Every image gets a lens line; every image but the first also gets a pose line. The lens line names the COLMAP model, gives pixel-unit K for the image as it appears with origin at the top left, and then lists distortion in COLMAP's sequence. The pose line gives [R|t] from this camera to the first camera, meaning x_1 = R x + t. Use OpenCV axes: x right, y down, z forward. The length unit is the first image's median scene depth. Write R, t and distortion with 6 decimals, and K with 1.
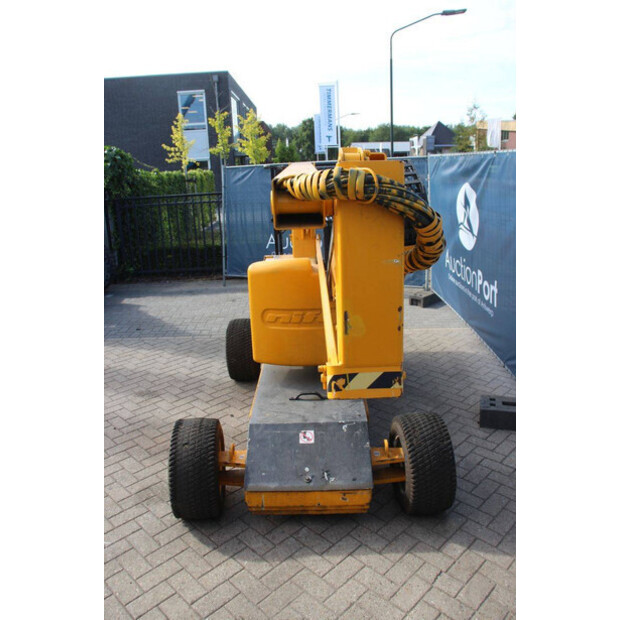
lens RADIAL K [[500.9, 0, 310.0], [0, 500.9, 310.0], [0, 0, 1]] dist [-0.175377, 0.142193]
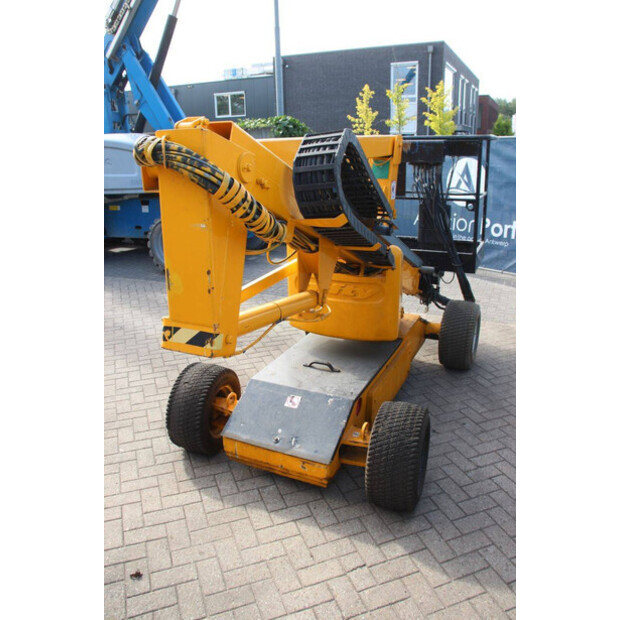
lens RADIAL K [[500.9, 0, 310.0], [0, 500.9, 310.0], [0, 0, 1]] dist [-0.175377, 0.142193]
pose [[0.909360, 0.149647, -0.388162, 0.415069], [-0.129995, 0.988554, 0.076571, -0.016532], [0.395177, -0.019172, 0.918405, 0.068579]]
